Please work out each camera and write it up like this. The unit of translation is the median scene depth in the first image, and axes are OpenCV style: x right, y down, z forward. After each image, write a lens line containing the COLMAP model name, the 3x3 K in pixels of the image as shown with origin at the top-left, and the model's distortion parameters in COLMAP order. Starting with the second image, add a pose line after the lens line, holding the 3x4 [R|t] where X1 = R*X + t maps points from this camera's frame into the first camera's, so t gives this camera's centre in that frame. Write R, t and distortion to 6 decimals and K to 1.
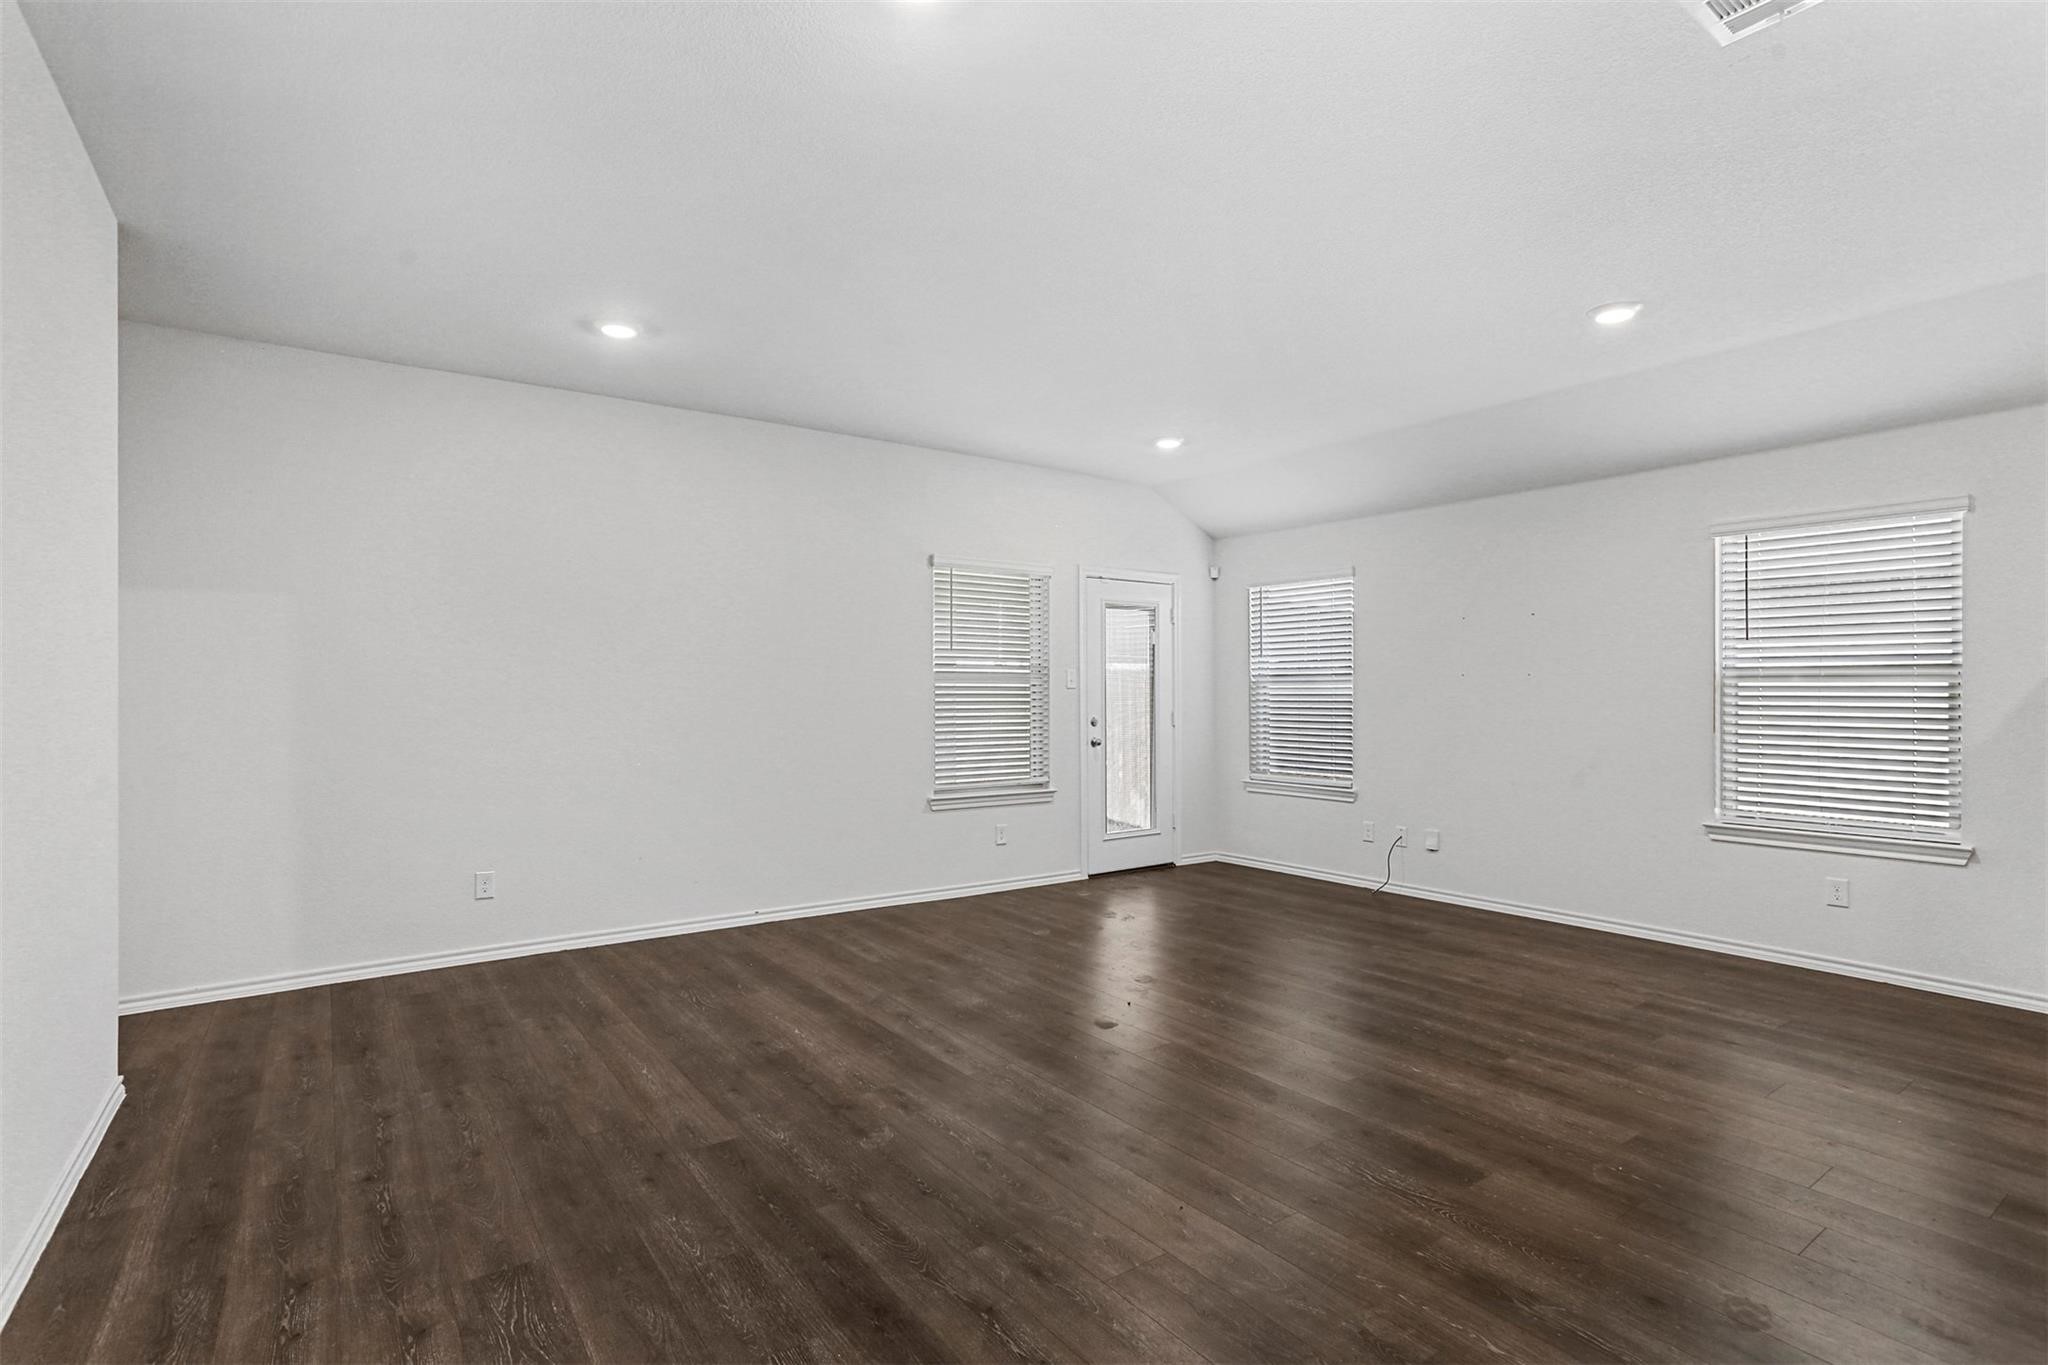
lens RADIAL K [[993.2, 0, 1023.8], [0, 993.2, 695.3], [0, 0, 1]] dist [-0.028486, 0.017506]
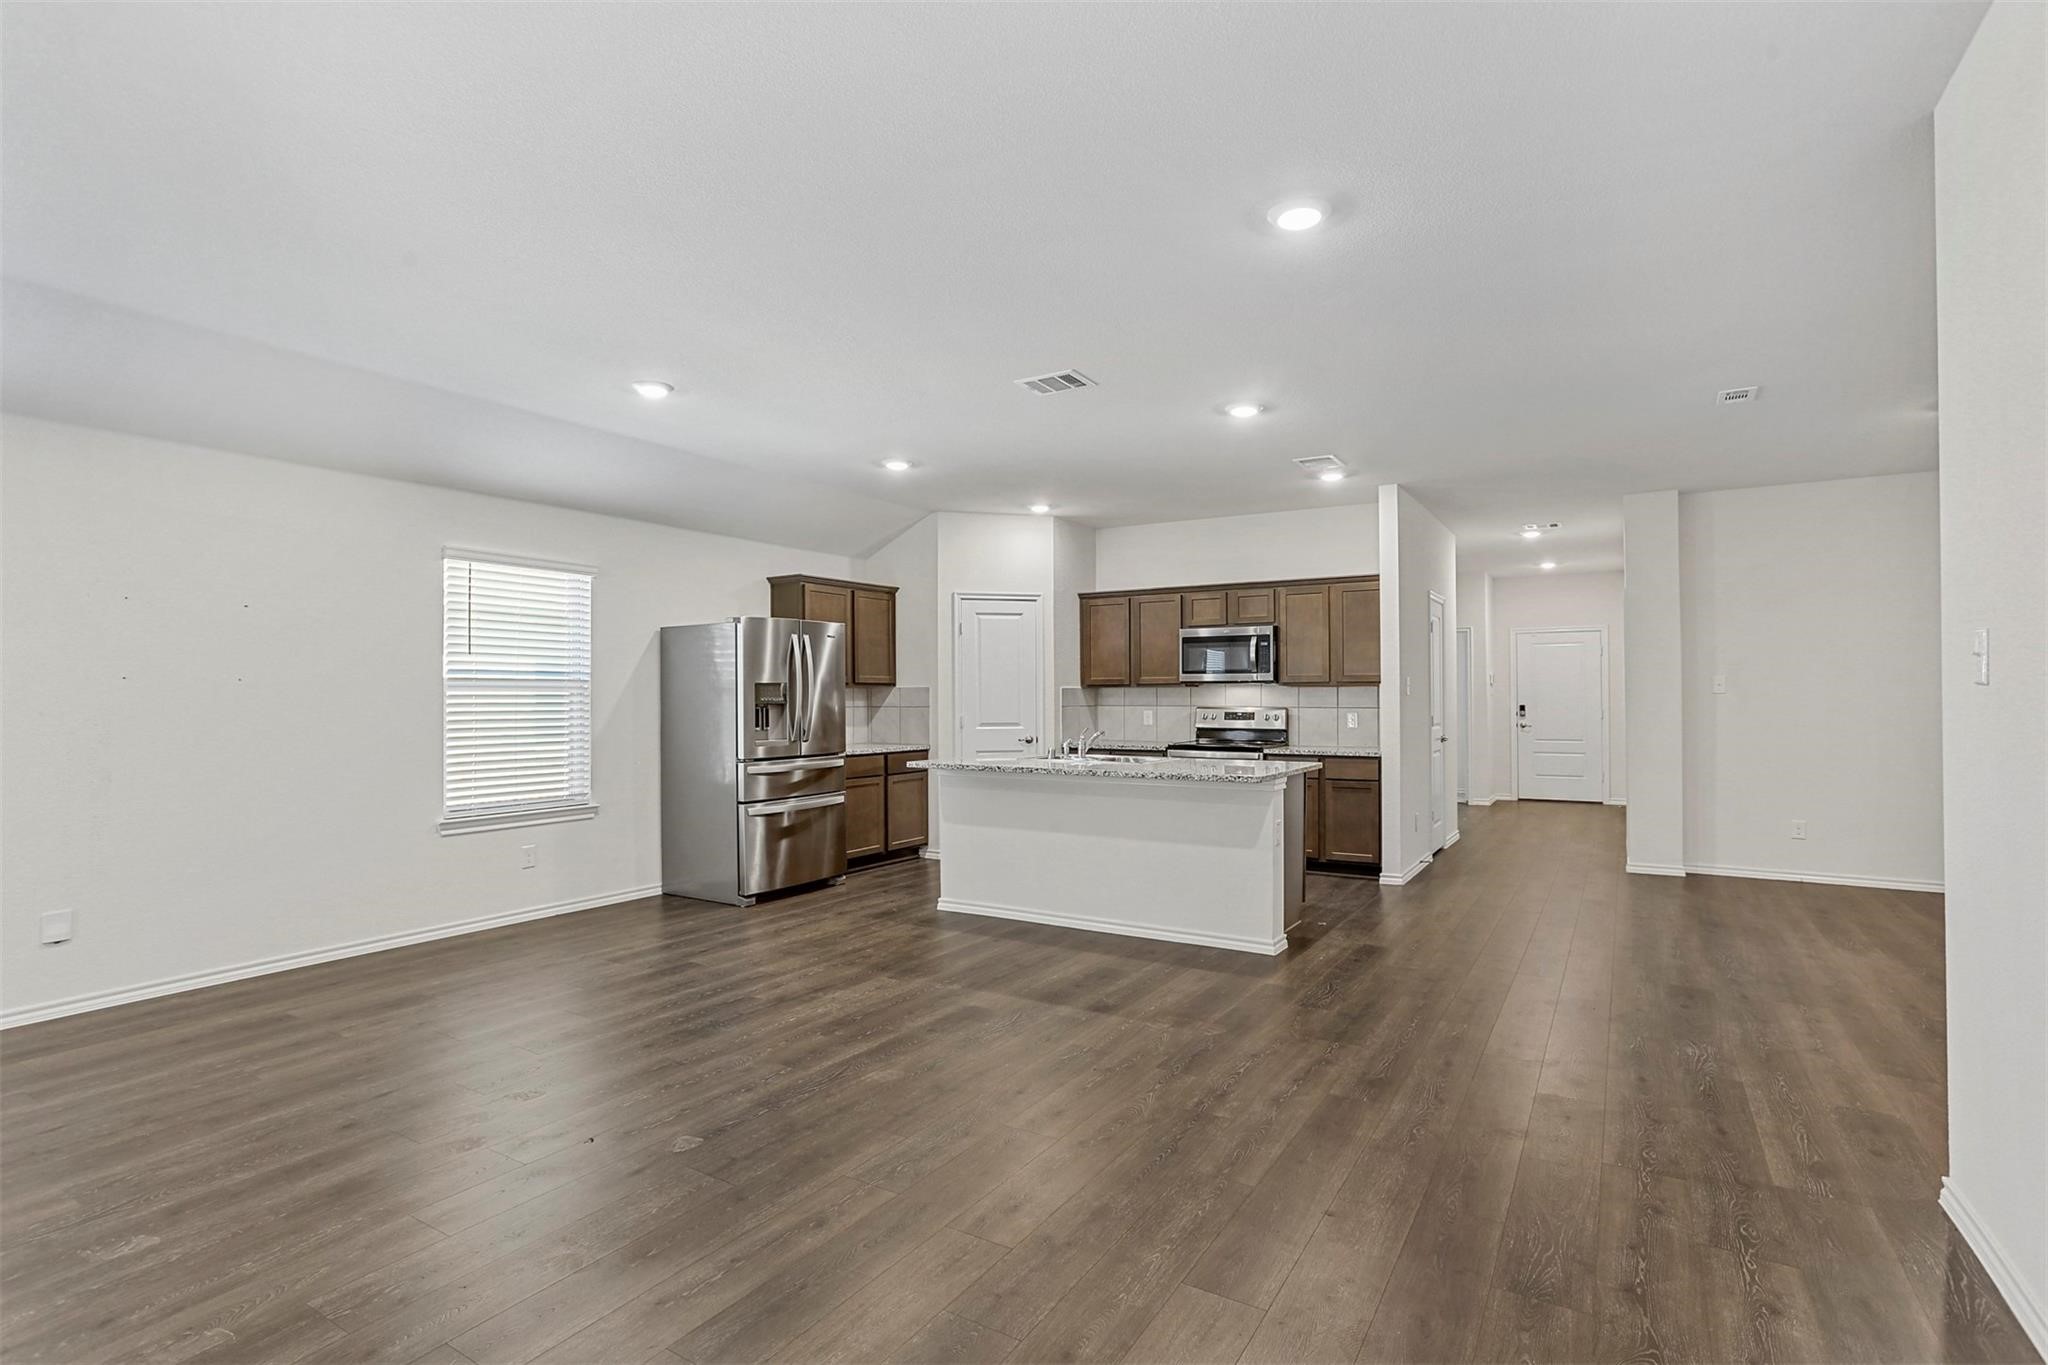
lens RADIAL K [[993.2, 0, 1023.8], [0, 993.2, 679.8], [0, 0, 1]] dist [-0.028486, 0.017506]
pose [[-0.383488, 0.019542, 0.923339, -0.670161], [0.006453, 0.999808, -0.018480, -0.001864], [-0.923523, -0.001128, -0.383541, 0.993267]]
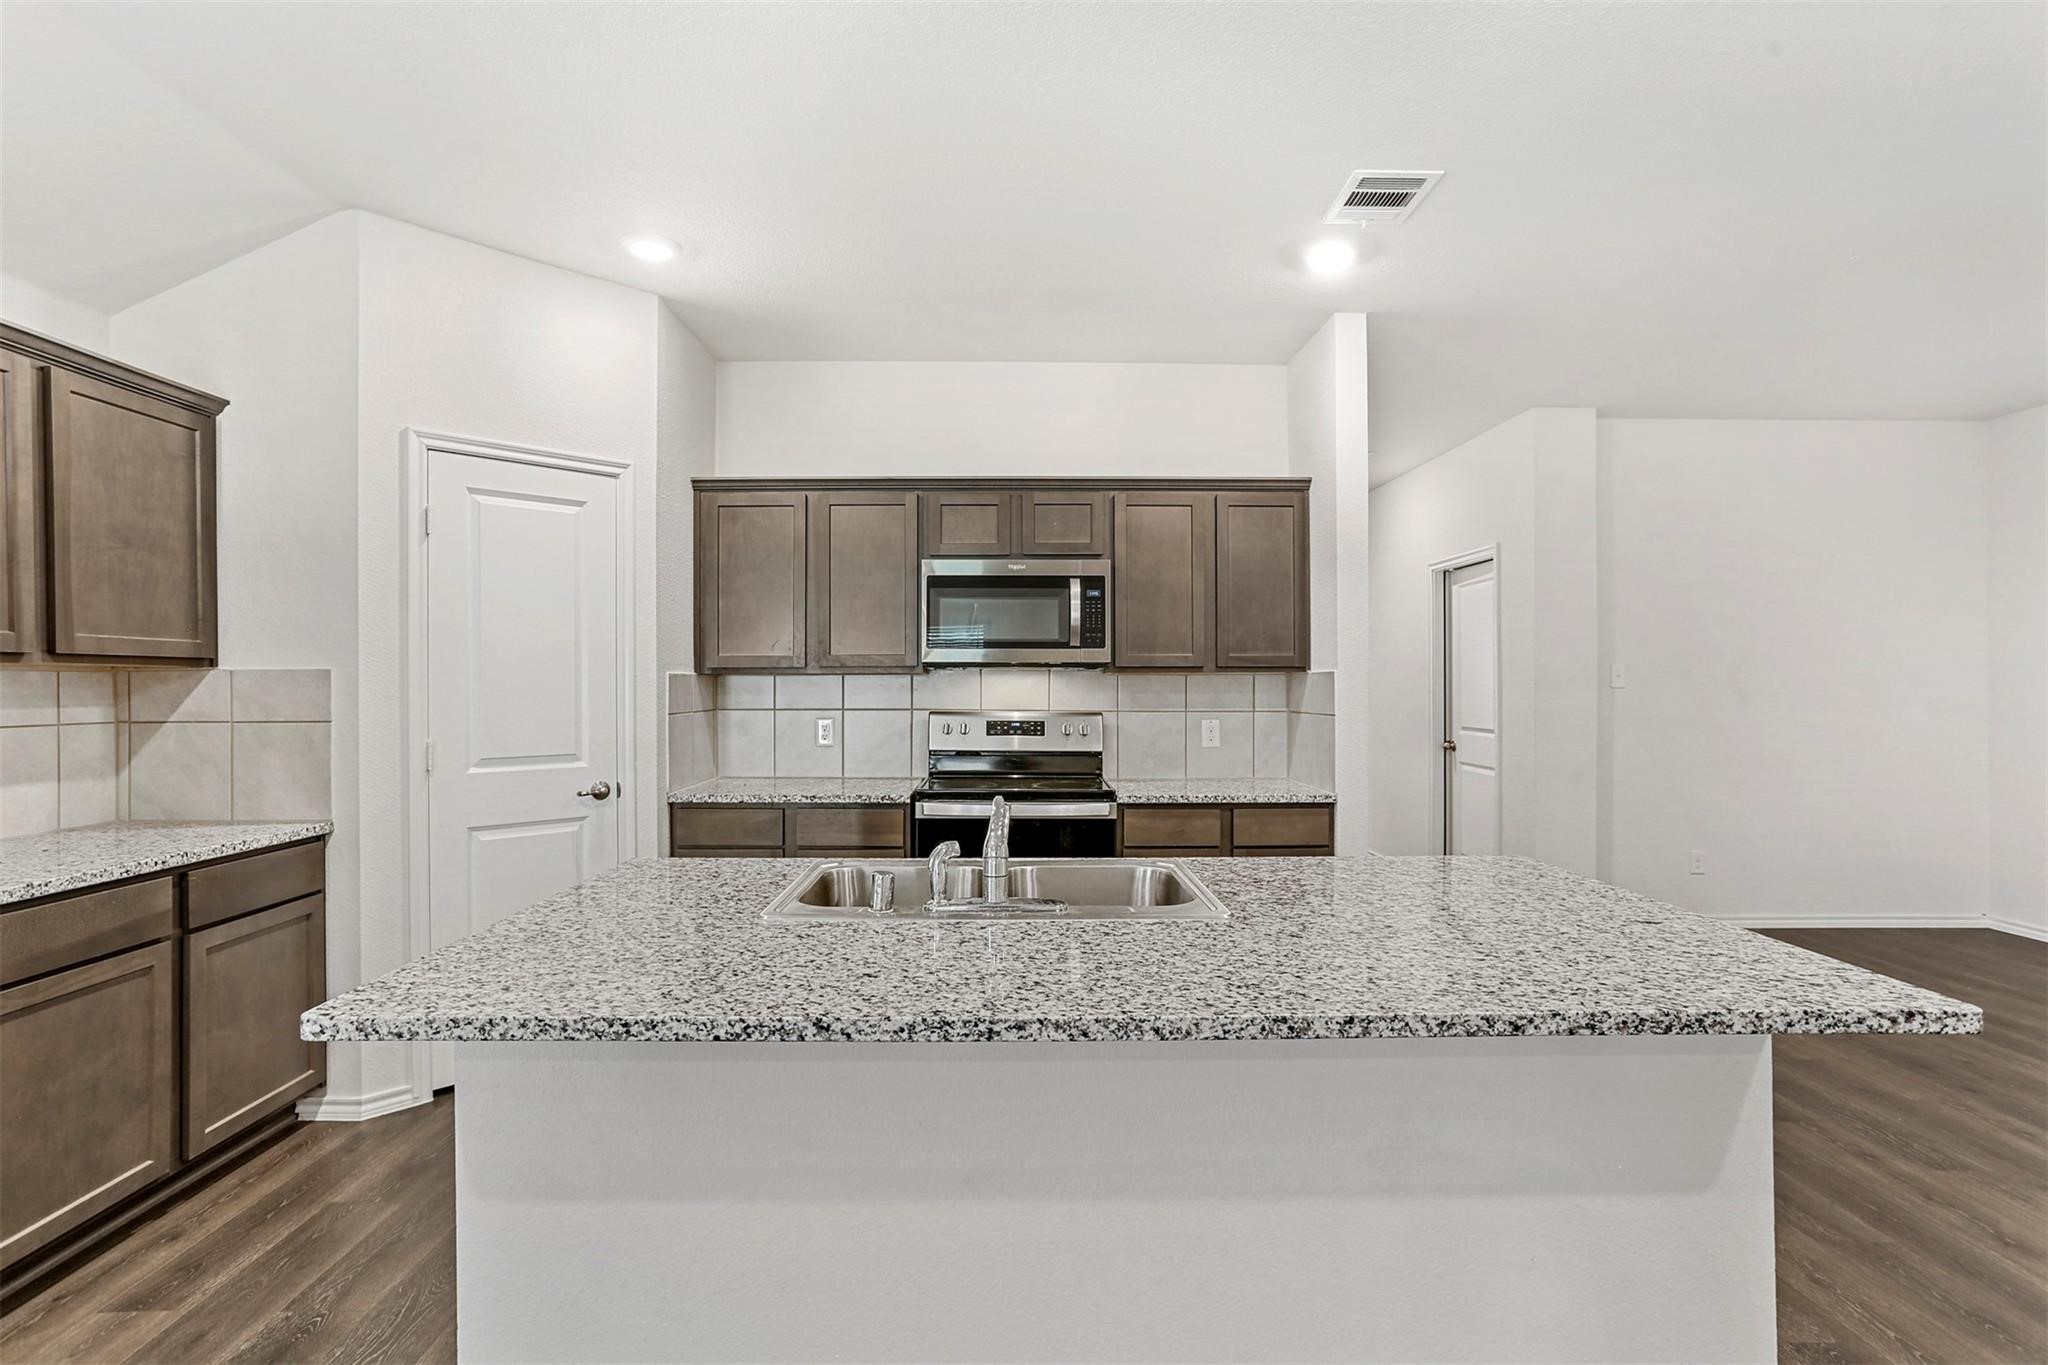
lens RADIAL K [[993.2, 0, 1010.5], [0, 993.2, 678.4], [0, 0, 1]] dist [-0.028486, 0.017506]
pose [[-0.817177, 0.006931, 0.576345, 0.383756], [0.005129, 0.999976, -0.004753, -0.012111], [-0.576364, -0.000928, -0.817193, 0.718012]]
